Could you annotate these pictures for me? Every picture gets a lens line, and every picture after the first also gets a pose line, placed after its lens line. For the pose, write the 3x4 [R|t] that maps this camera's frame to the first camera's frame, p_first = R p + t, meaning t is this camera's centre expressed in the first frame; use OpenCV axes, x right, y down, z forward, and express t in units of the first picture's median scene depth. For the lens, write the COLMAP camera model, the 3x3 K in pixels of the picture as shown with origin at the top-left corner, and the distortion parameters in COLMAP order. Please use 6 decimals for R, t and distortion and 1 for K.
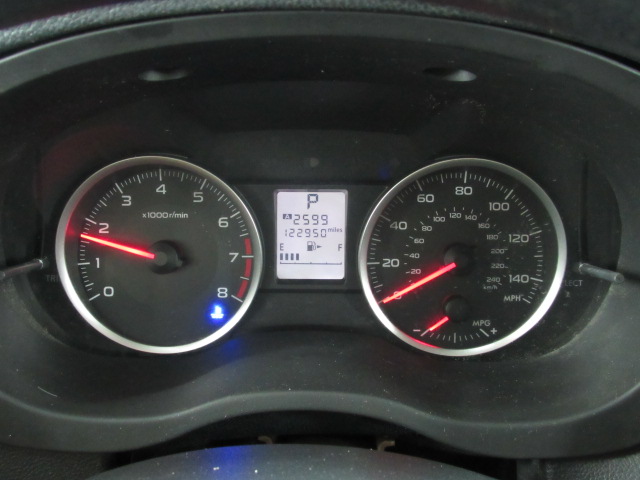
lens RADIAL K [[744.4, 0, 320.0], [0, 744.4, 240.0], [0, 0, 1]] dist [-0.112488, -0.003106]
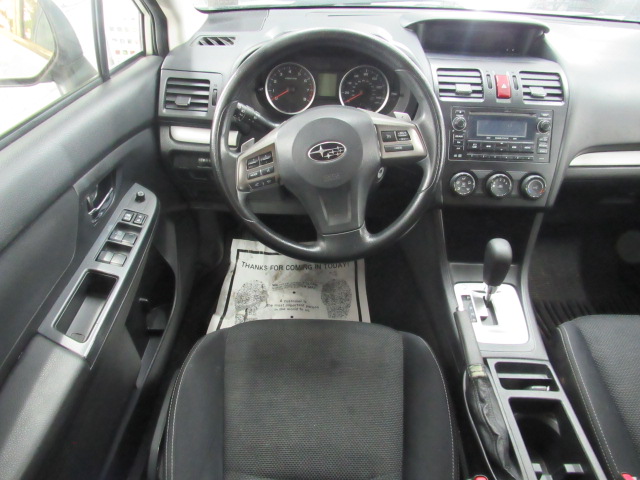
lens RADIAL K [[458.6, 0, 320.0], [0, 458.6, 240.0], [0, 0, 1]] dist [-0.025727, 0.001527]
pose [[0.999576, 0.027727, 0.008907, -0.050613], [-0.029091, 0.964808, 0.261340, 0.158997], [-0.001348, -0.261488, 0.965206, -1.612380]]
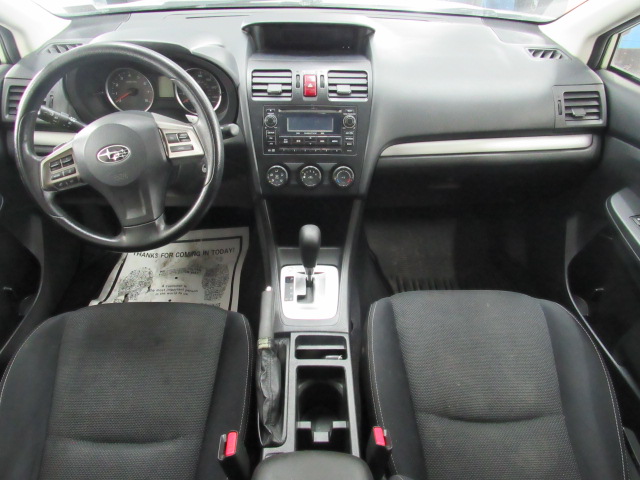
lens RADIAL K [[458.6, 0, 320.0], [0, 458.6, 240.0], [0, 0, 1]] dist [-0.025727, 0.001527]
pose [[0.999716, -0.000699, 0.023804, 0.834470], [-0.006375, 0.955233, 0.295784, 0.056354], [-0.022945, -0.295852, 0.954958, -1.846666]]
